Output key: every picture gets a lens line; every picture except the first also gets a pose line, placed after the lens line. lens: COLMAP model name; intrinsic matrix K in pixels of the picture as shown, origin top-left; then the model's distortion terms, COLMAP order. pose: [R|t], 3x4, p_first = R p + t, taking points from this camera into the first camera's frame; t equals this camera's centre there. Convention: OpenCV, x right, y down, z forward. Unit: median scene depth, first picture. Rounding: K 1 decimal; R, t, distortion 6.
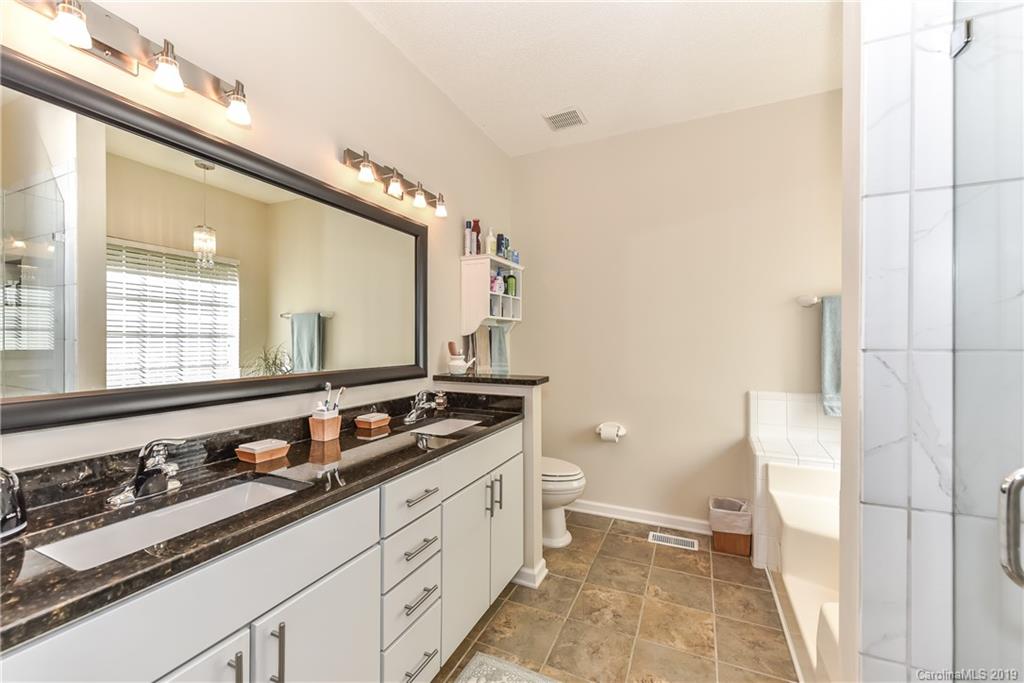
lens RADIAL K [[405.7, 0, 511.4], [0, 405.7, 344.2], [0, 0, 1]] dist [0.009321, -0.001464]
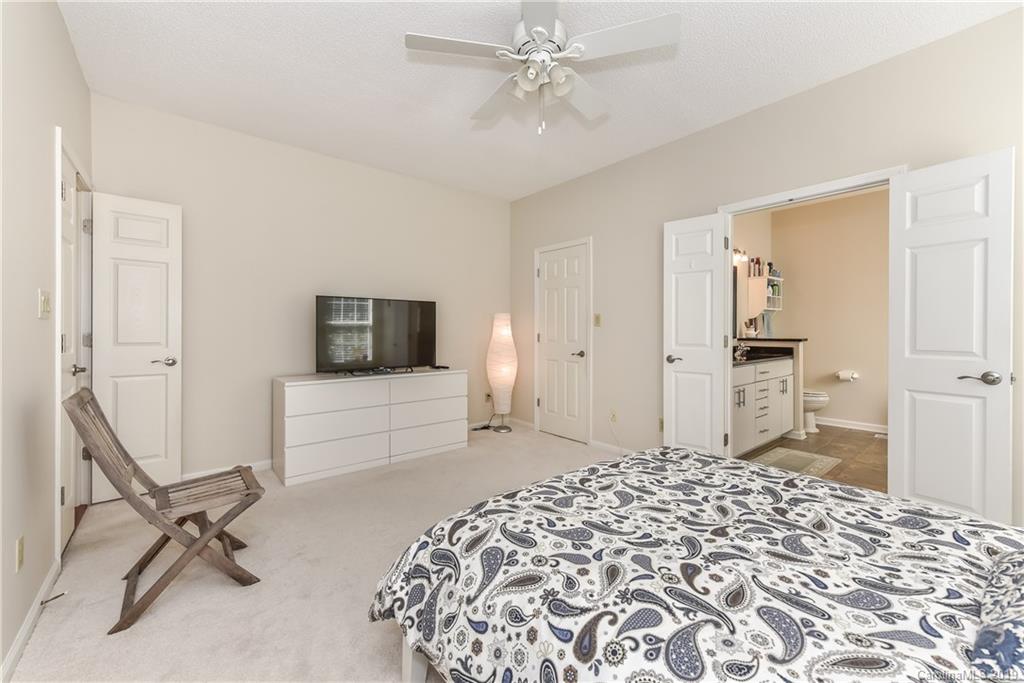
lens RADIAL K [[405.7, 0, 509.3], [0, 405.7, 332.9], [0, 0, 1]] dist [0.009321, -0.001464]
pose [[0.902645, 0.000158, -0.430385, -0.318515], [-0.000380, 1.000000, -0.000431, 0.048611], [0.430385, 0.000552, 0.902645, -1.237201]]
